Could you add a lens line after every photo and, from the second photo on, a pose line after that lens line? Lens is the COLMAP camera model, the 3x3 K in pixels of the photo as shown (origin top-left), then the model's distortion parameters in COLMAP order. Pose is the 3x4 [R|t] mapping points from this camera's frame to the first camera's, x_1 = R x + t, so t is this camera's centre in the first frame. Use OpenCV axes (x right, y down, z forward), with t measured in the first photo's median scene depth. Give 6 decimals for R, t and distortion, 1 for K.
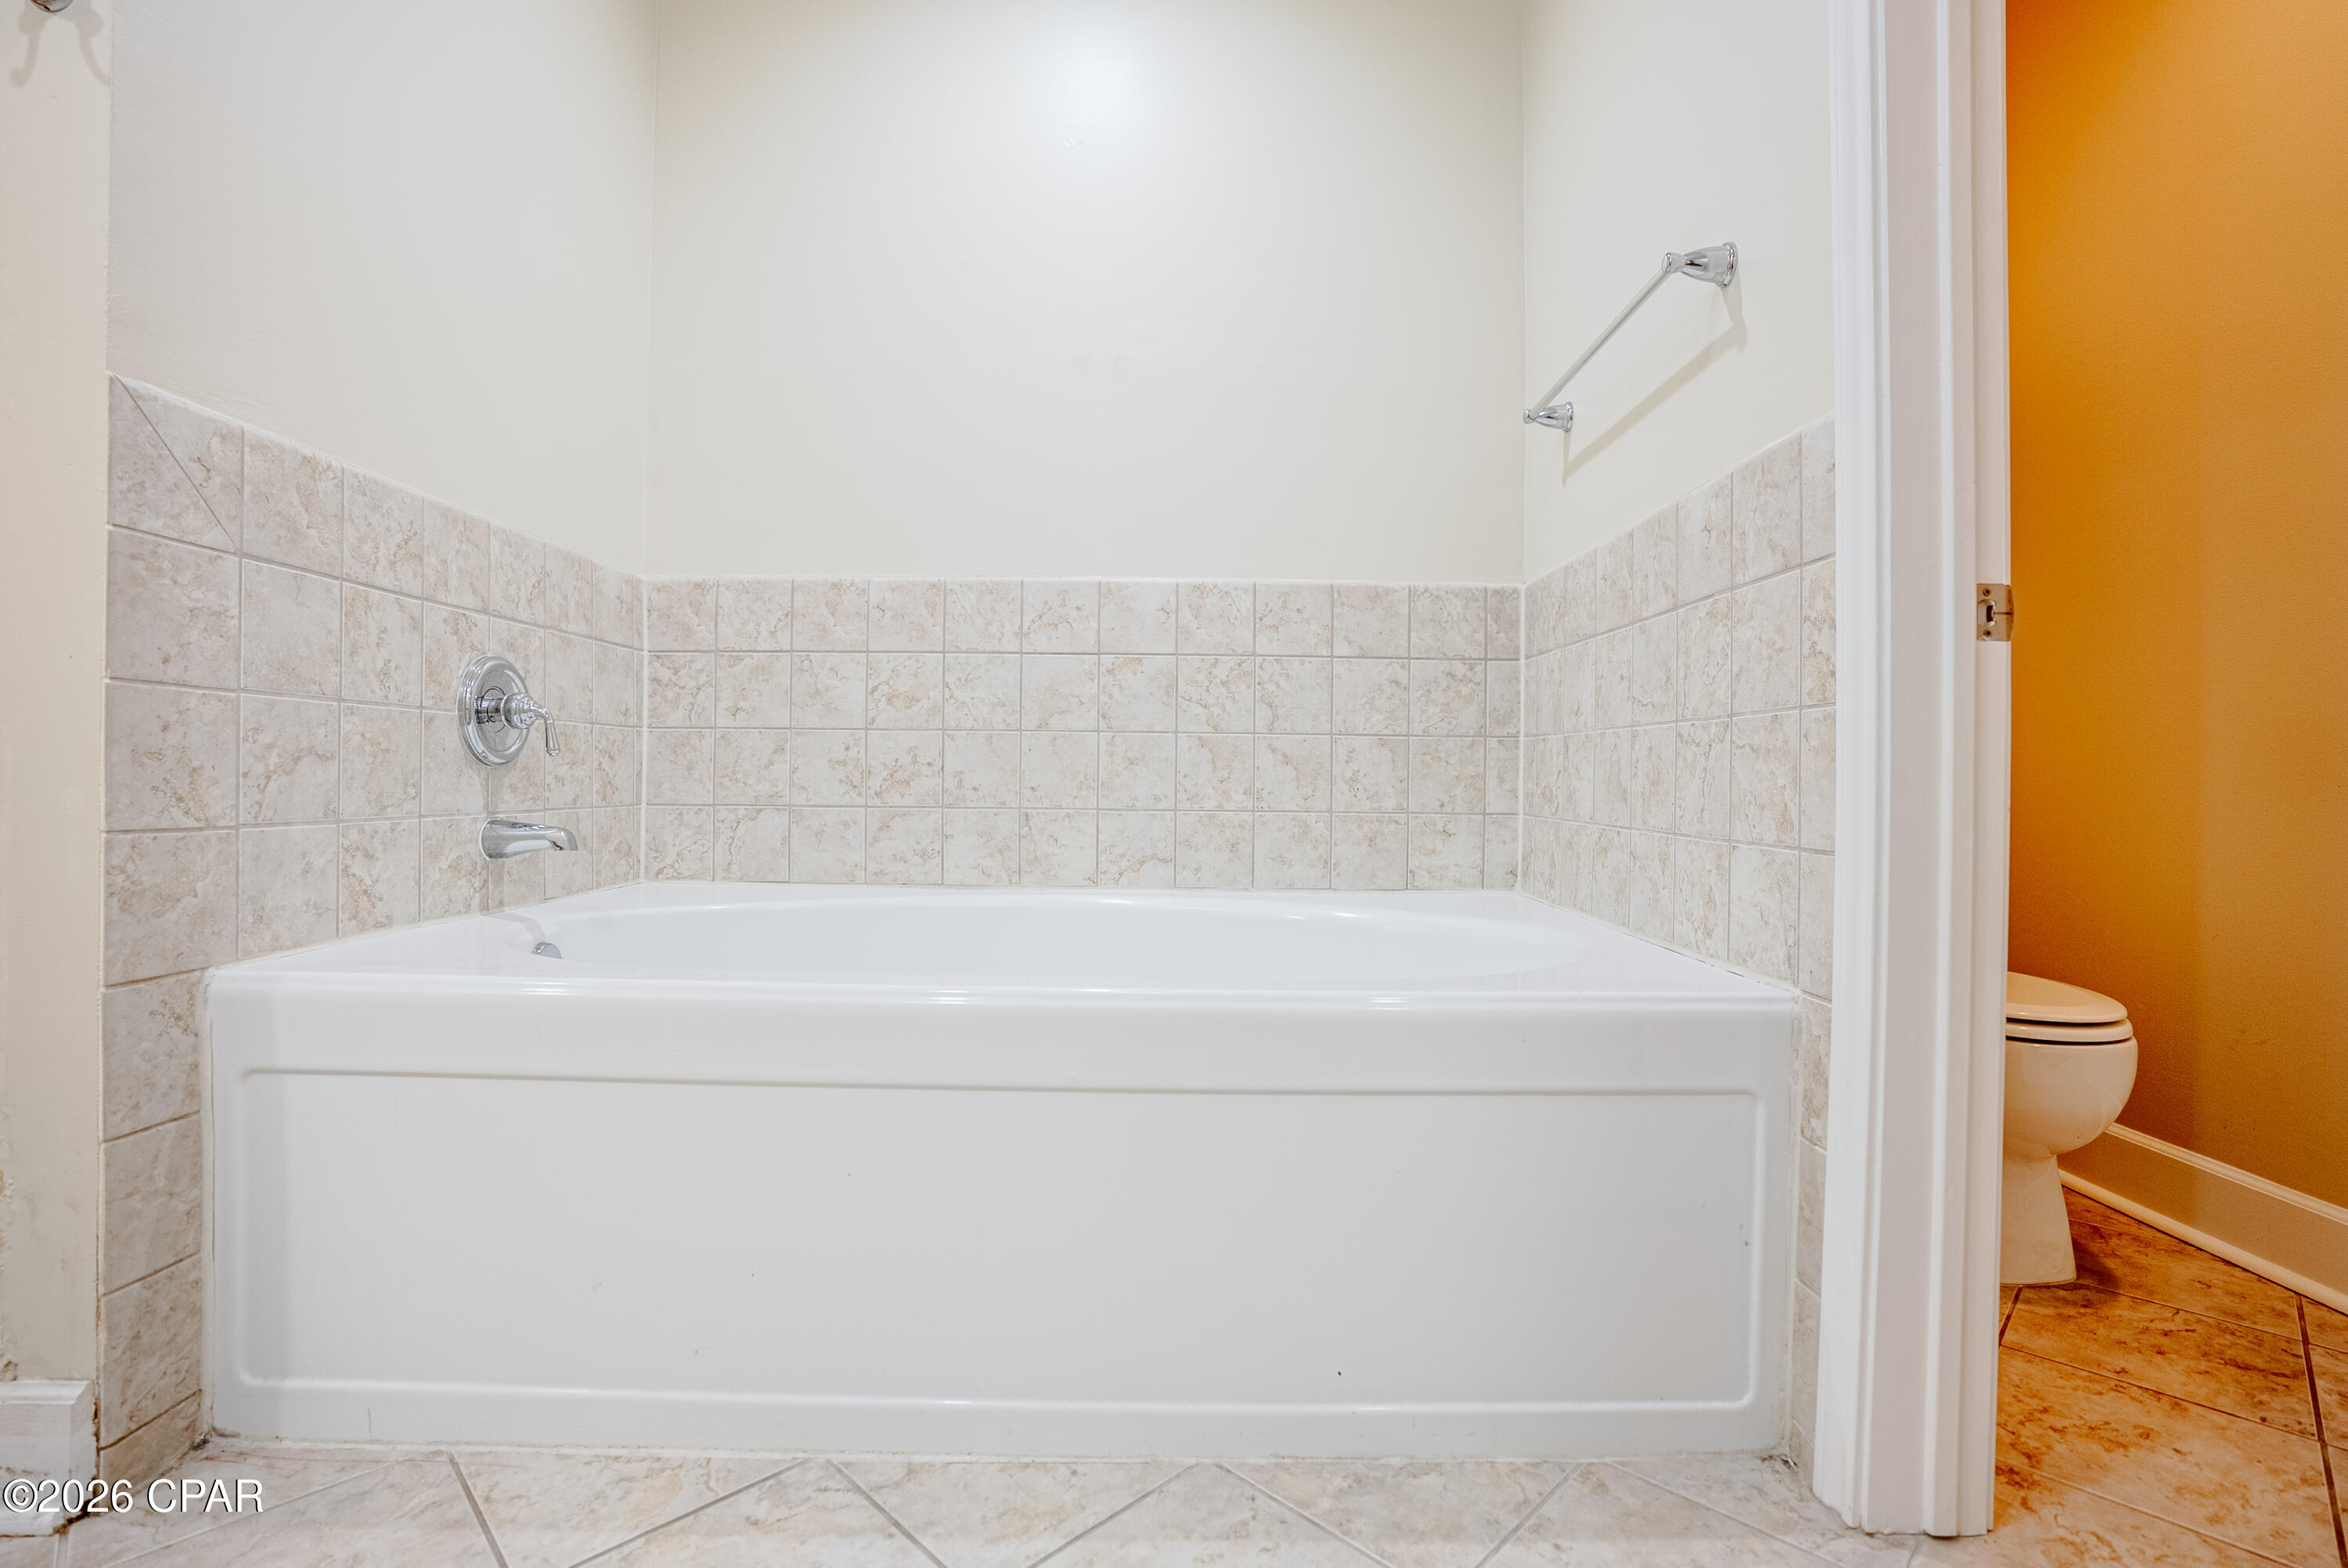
lens RADIAL K [[1103.6, 0, 1155.5], [0, 1103.6, 777.6], [0, 0, 1]] dist [-0.044230, 0.012008]
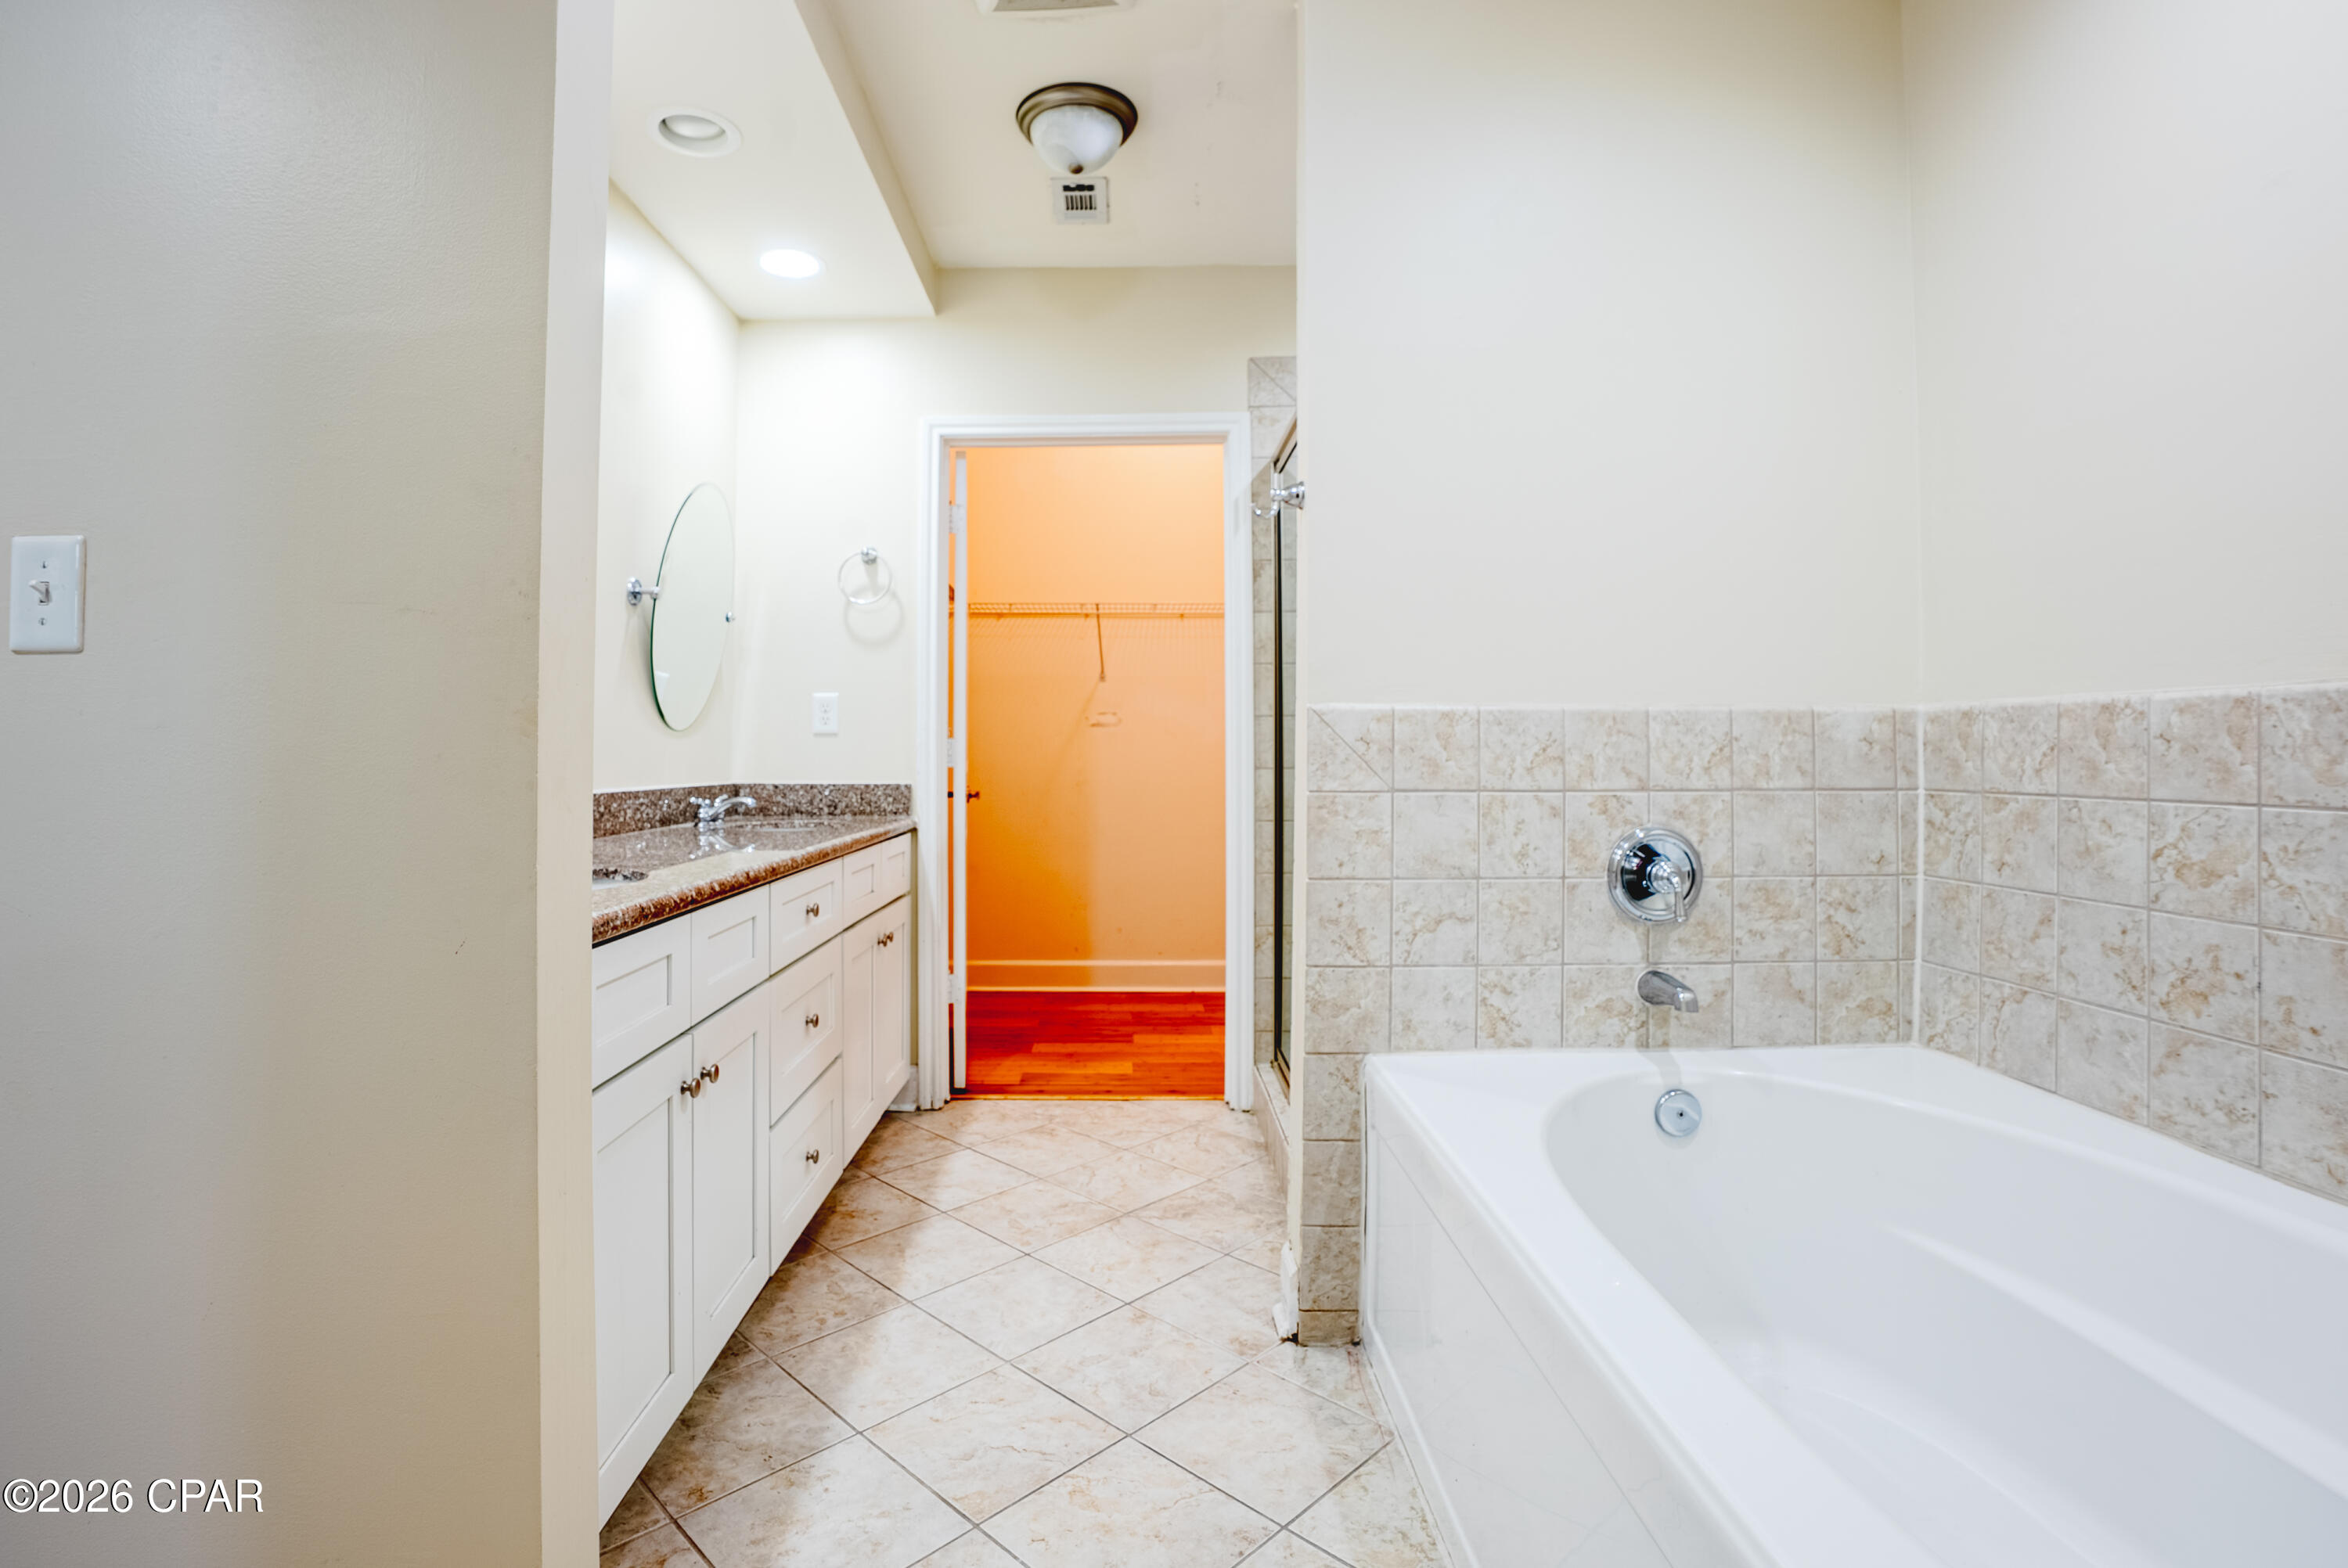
lens RADIAL K [[1103.6, 0, 1138.4], [0, 1103.6, 749.2], [0, 0, 1]] dist [-0.044230, 0.012008]
pose [[0.022902, -0.011430, -0.999672, 0.577932], [0.003556, 0.999929, -0.011351, -0.198712], [0.999731, -0.003295, 0.022941, 0.471077]]
